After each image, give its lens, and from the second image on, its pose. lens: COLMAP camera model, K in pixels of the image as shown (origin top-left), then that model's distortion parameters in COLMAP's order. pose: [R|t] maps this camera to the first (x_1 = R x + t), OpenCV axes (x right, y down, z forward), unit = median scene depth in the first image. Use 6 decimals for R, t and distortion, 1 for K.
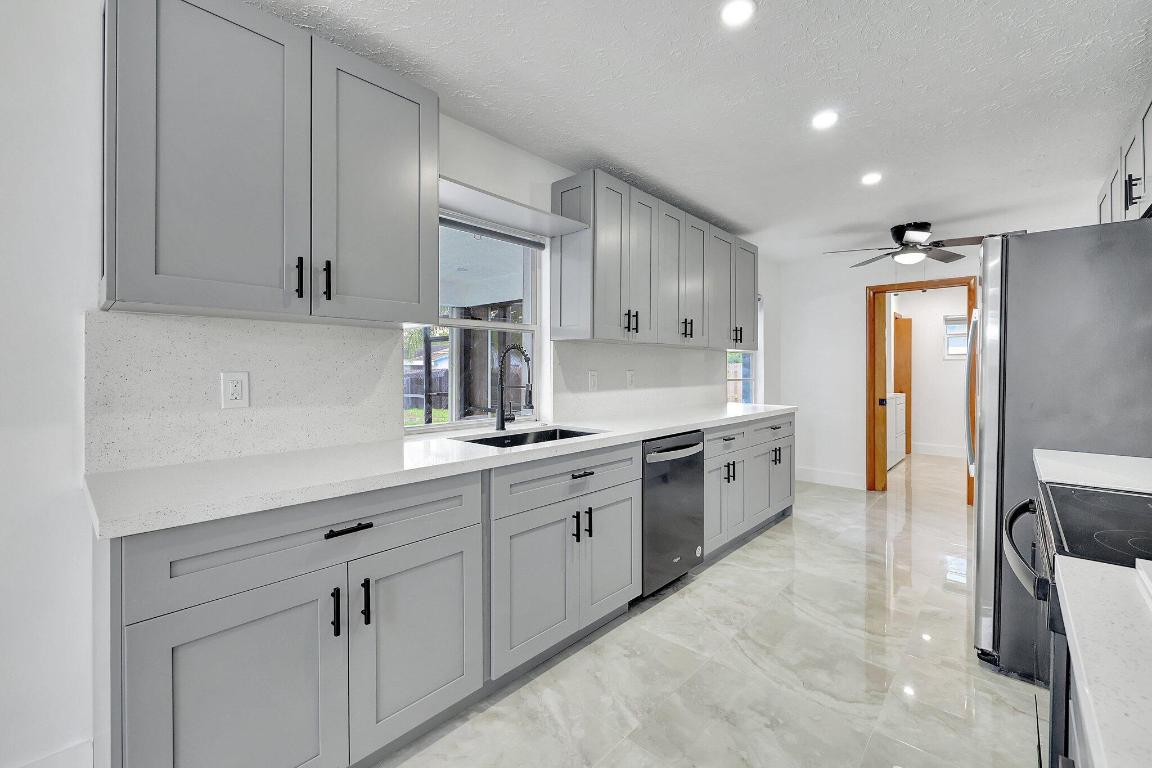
lens RADIAL K [[485.7, 0, 577.7], [0, 485.7, 368.4], [0, 0, 1]] dist [-0.000940, -0.000134]
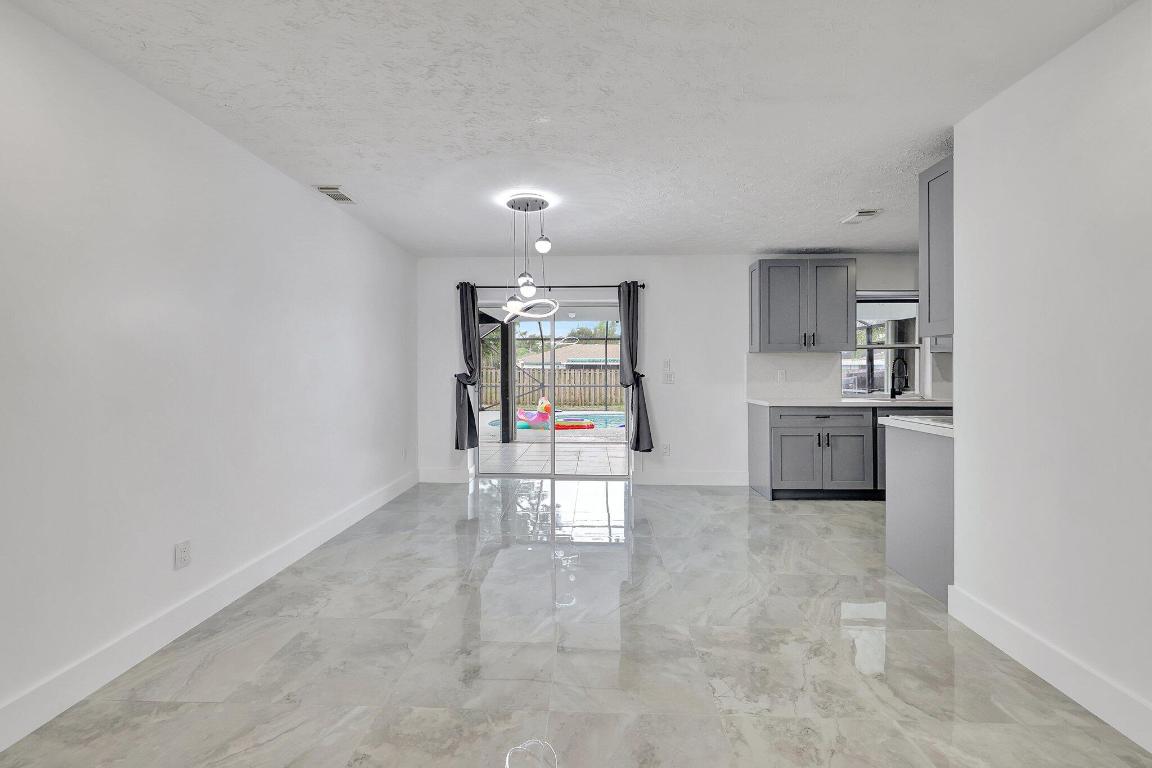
lens RADIAL K [[485.7, 0, 577.7], [0, 485.7, 368.4], [0, 0, 1]] dist [-0.000940, -0.000134]
pose [[0.653792, -0.002693, -0.756669, 0.517143], [0.002788, 0.999995, -0.001149, -0.000650], [0.756669, -0.001358, 0.653797, -1.329190]]
